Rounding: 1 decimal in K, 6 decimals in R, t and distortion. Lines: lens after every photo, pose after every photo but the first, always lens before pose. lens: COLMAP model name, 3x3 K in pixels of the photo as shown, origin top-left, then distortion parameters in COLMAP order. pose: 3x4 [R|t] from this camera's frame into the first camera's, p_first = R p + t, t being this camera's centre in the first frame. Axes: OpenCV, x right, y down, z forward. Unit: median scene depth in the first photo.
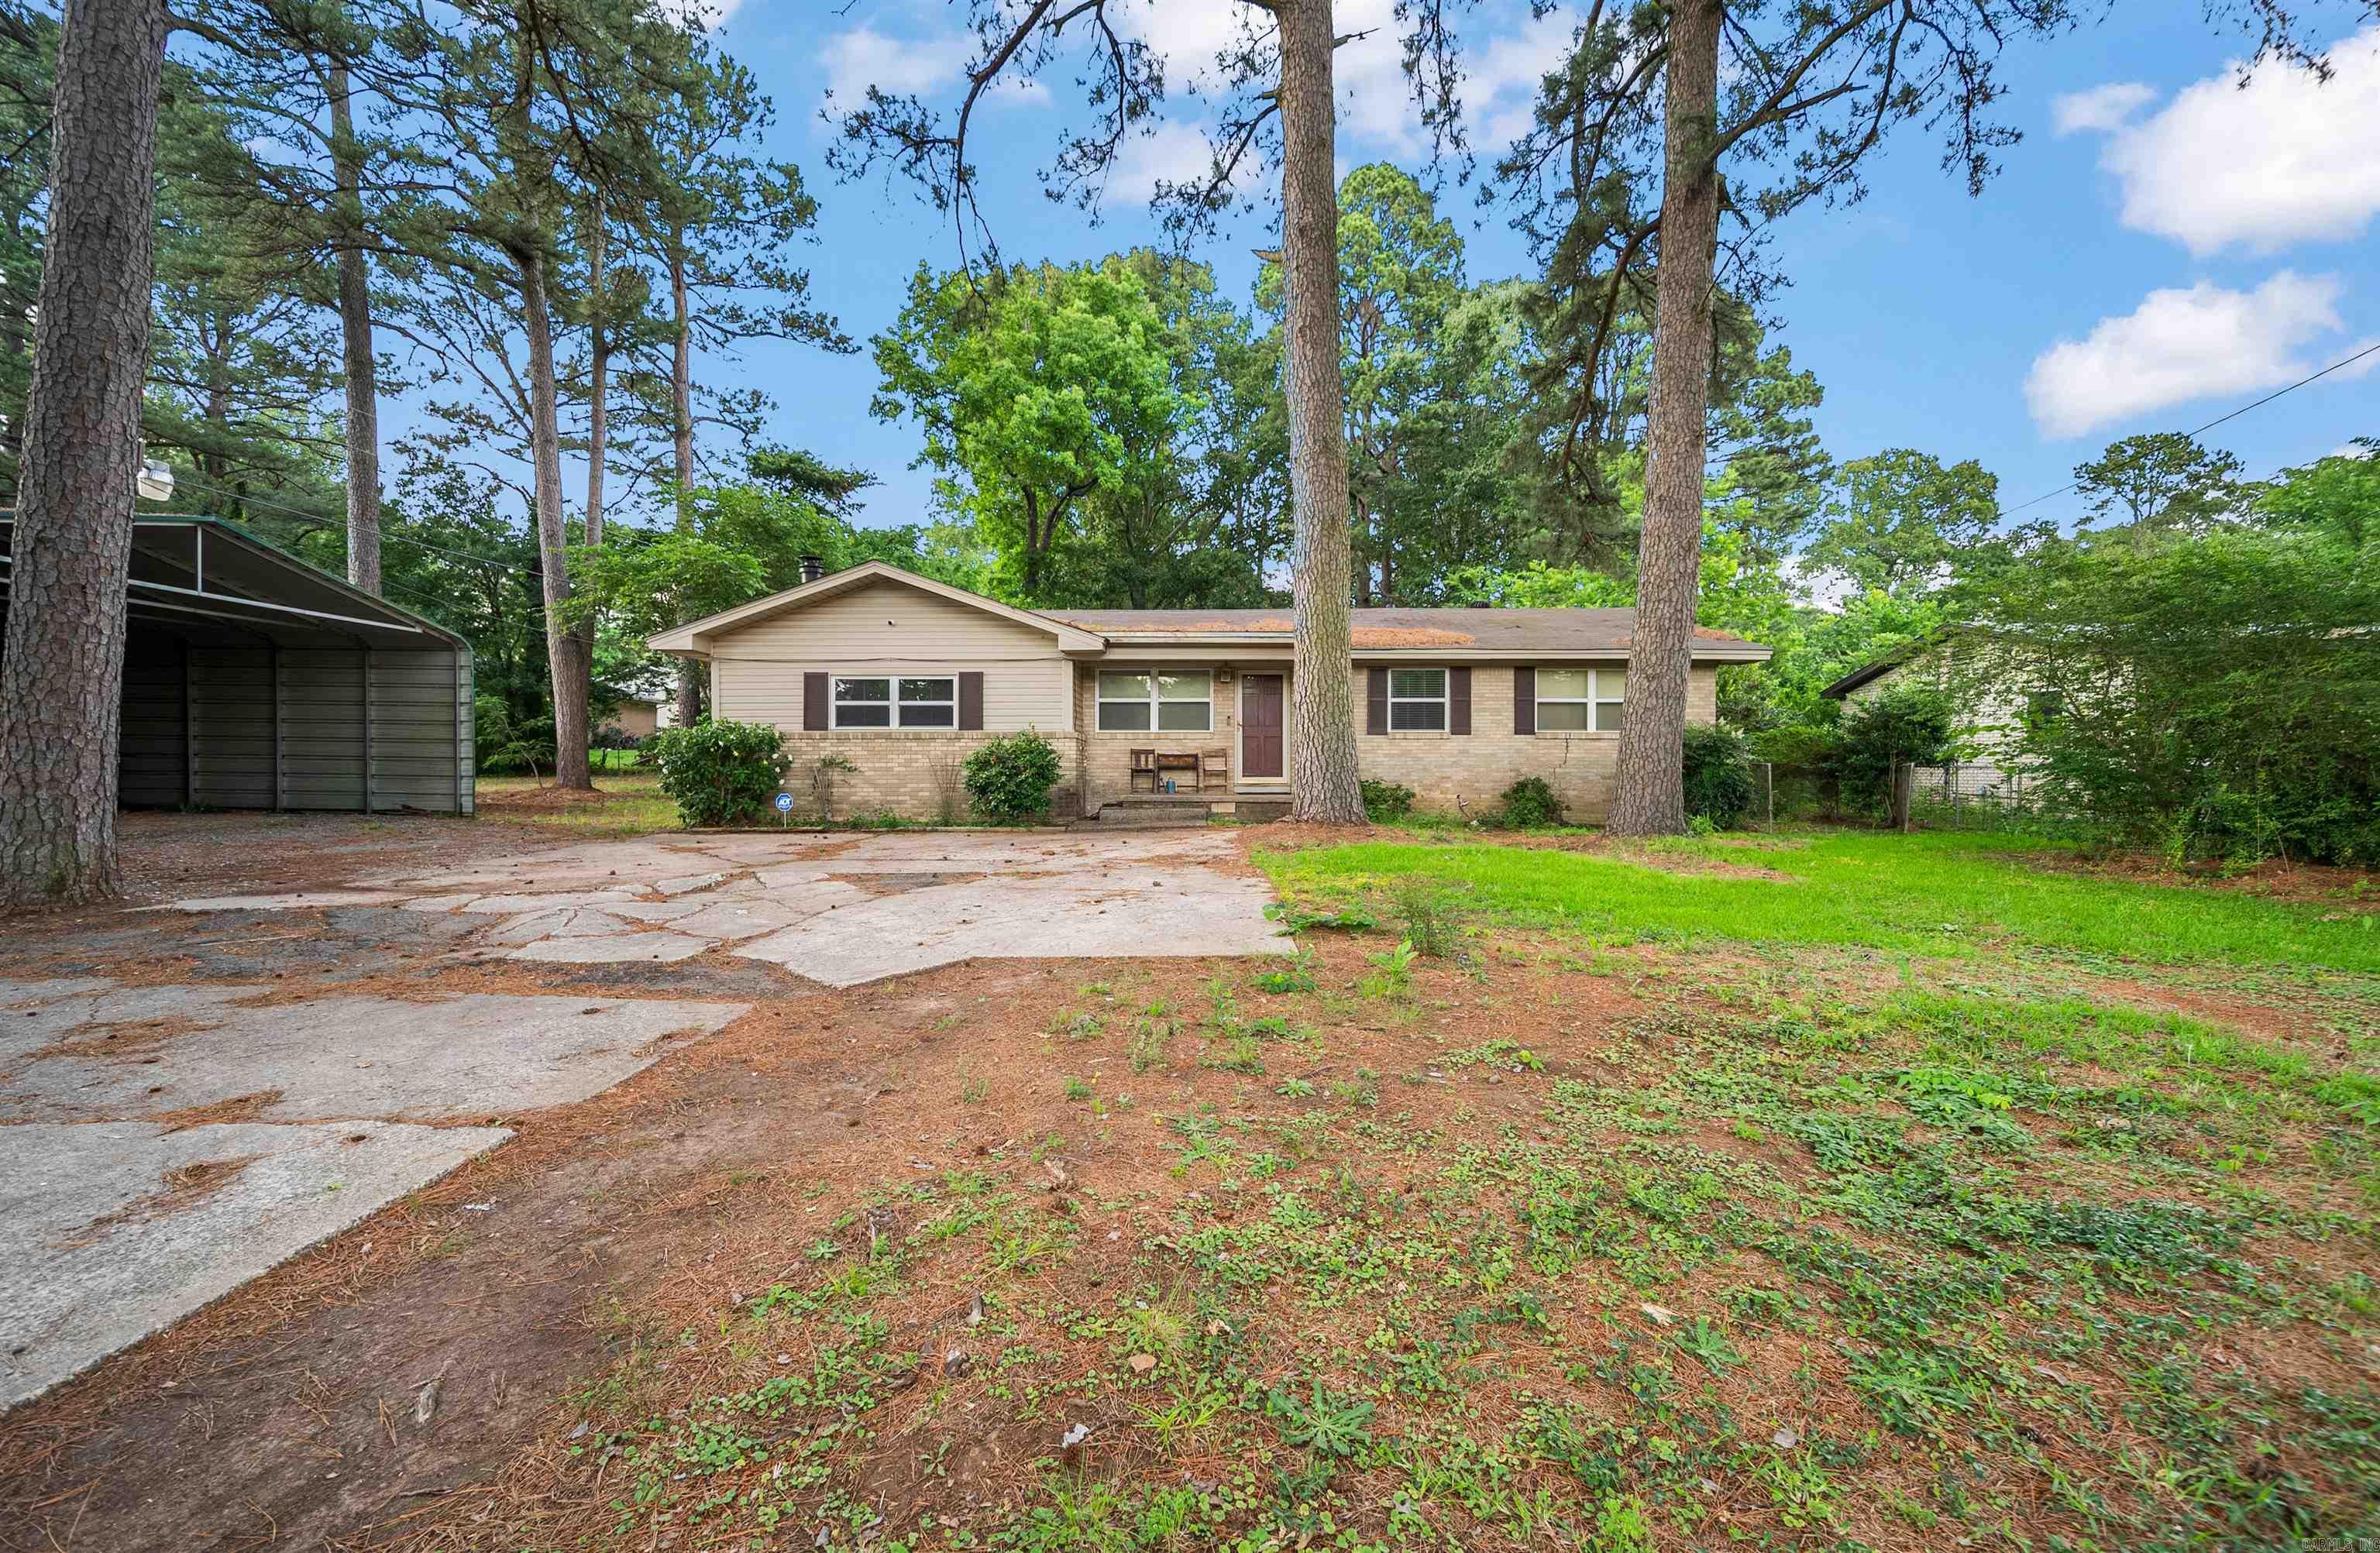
lens RADIAL K [[920.7, 0, 1182.3], [0, 920.7, 772.9], [0, 0, 1]] dist [-0.000890, -0.000240]
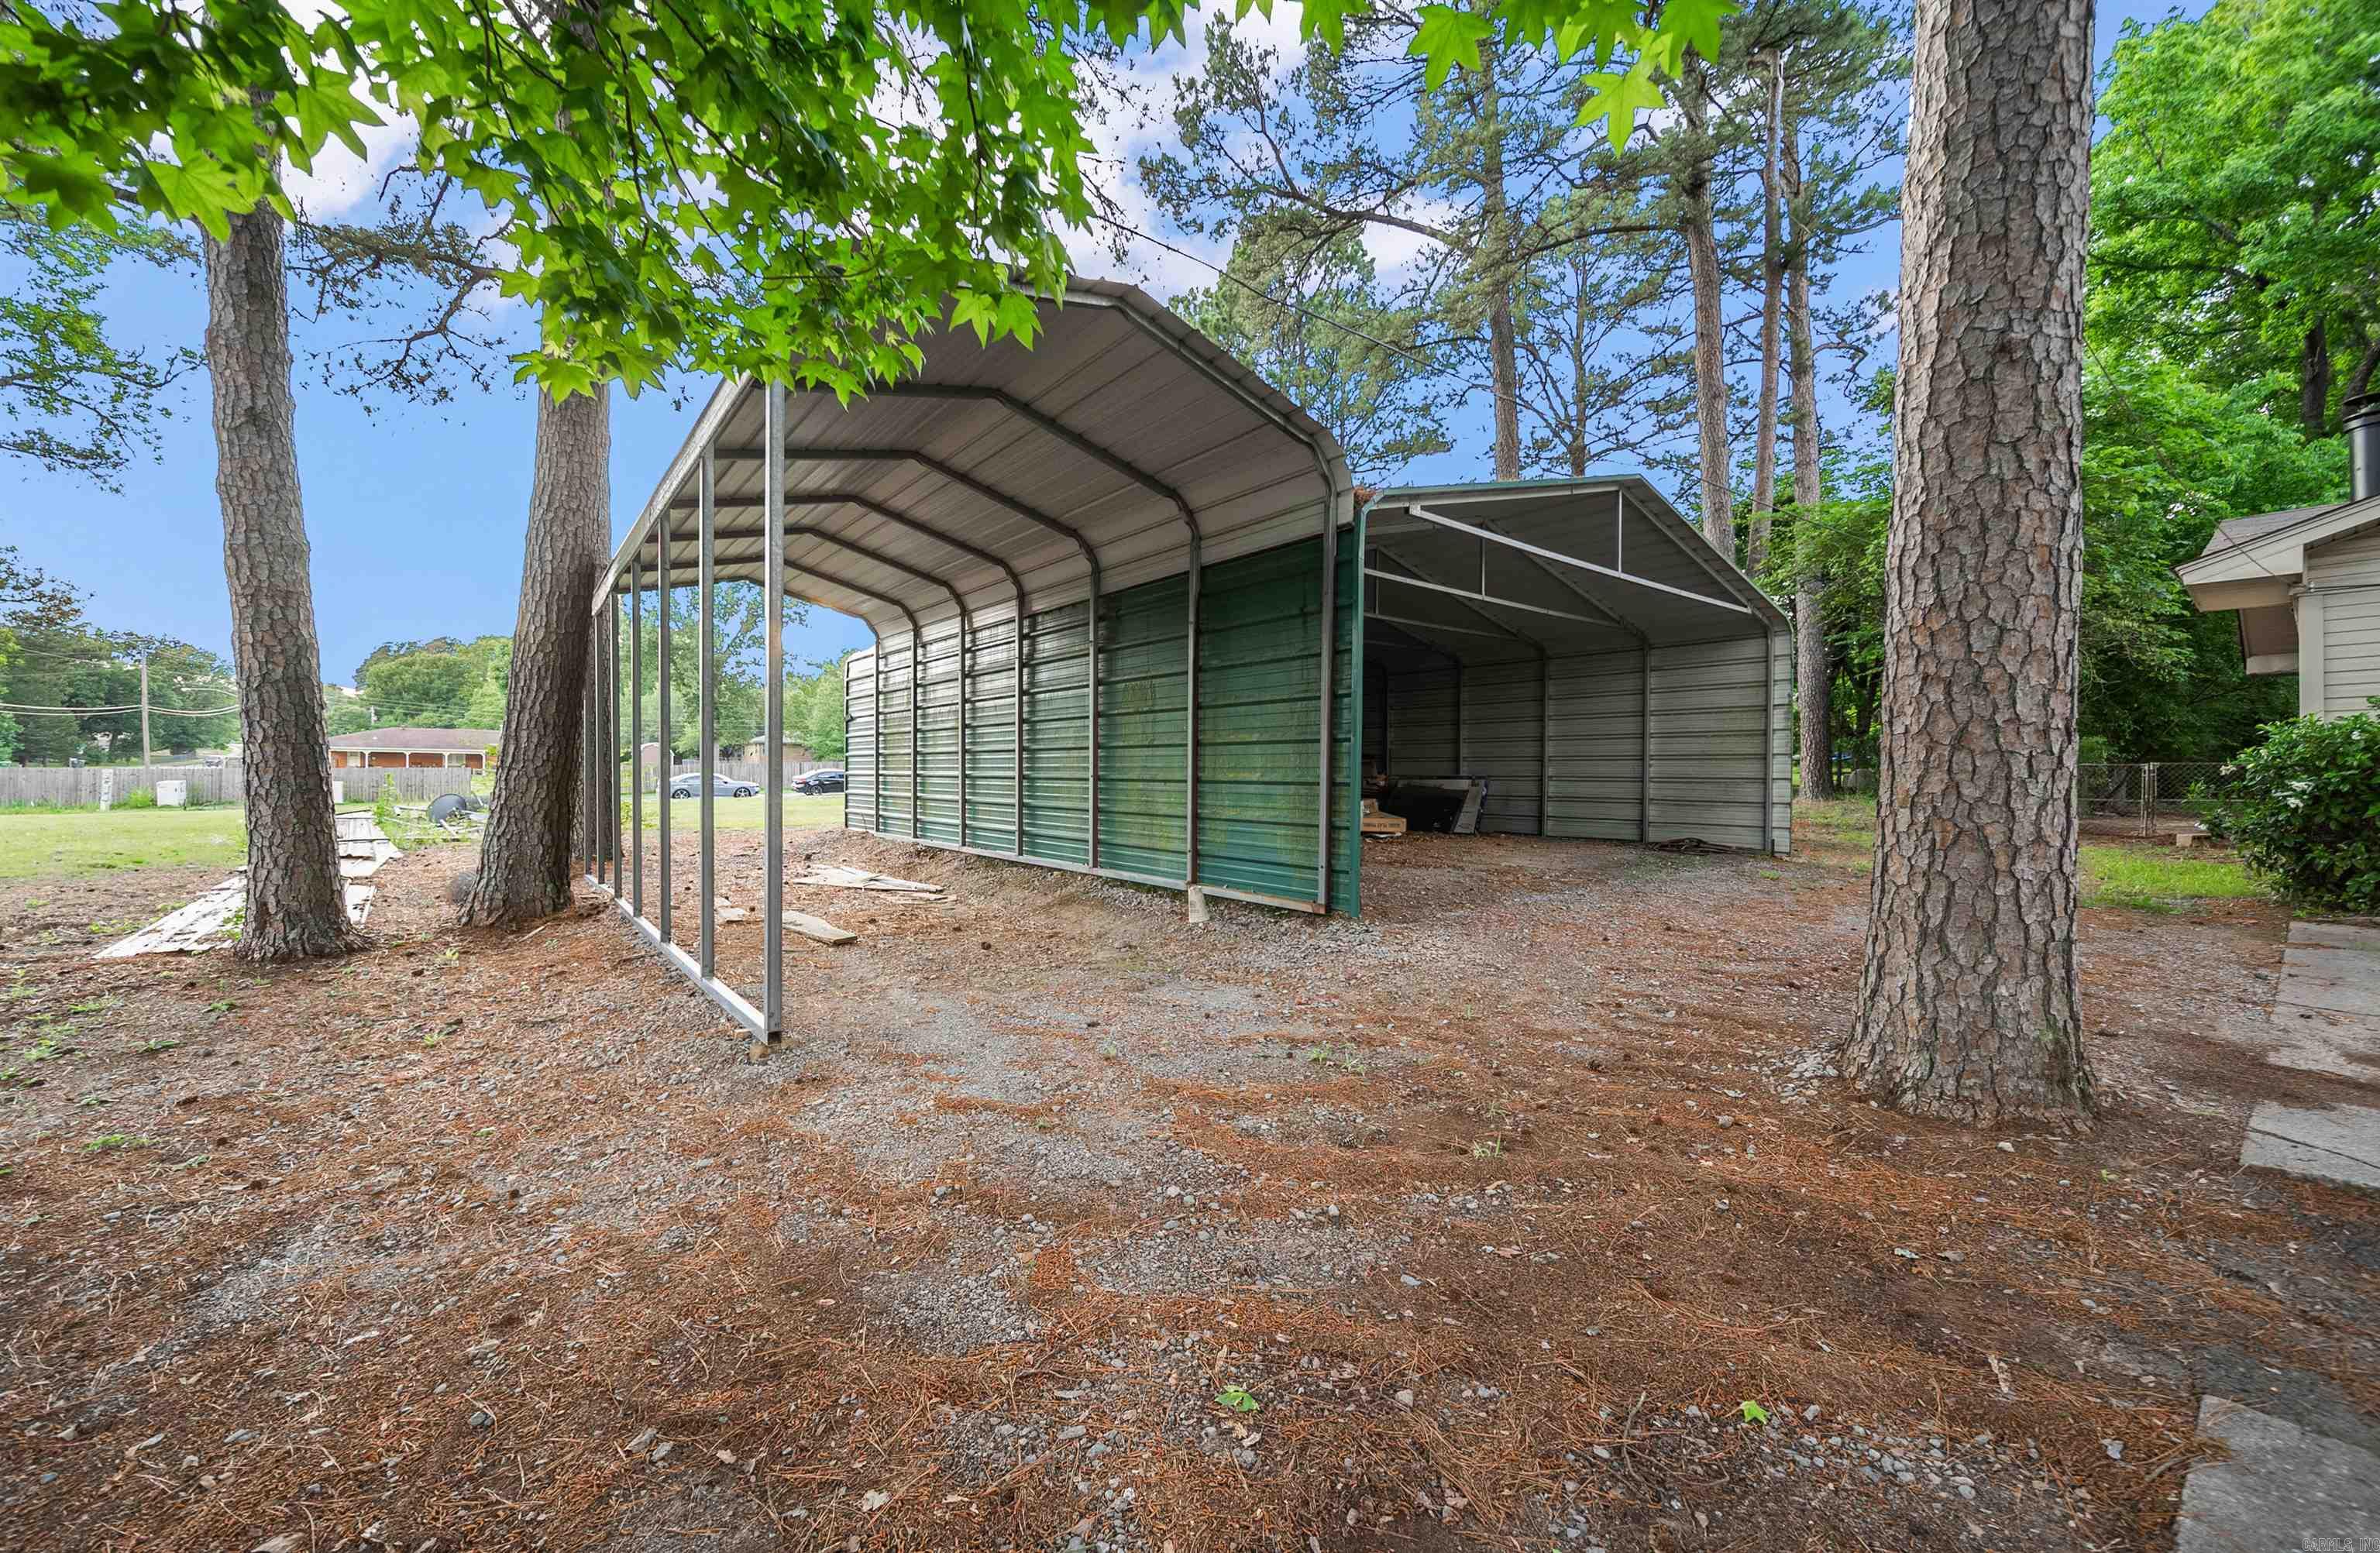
lens RADIAL K [[903.6, 0, 1197.9], [0, 903.6, 758.6], [0, 0, 1]] dist [-0.000812, -0.000059]
pose [[0.643062, -0.022304, -0.765489, -0.521218], [-0.002685, 0.999504, -0.031379, -0.008486], [0.765809, 0.022234, 0.642683, 0.165808]]
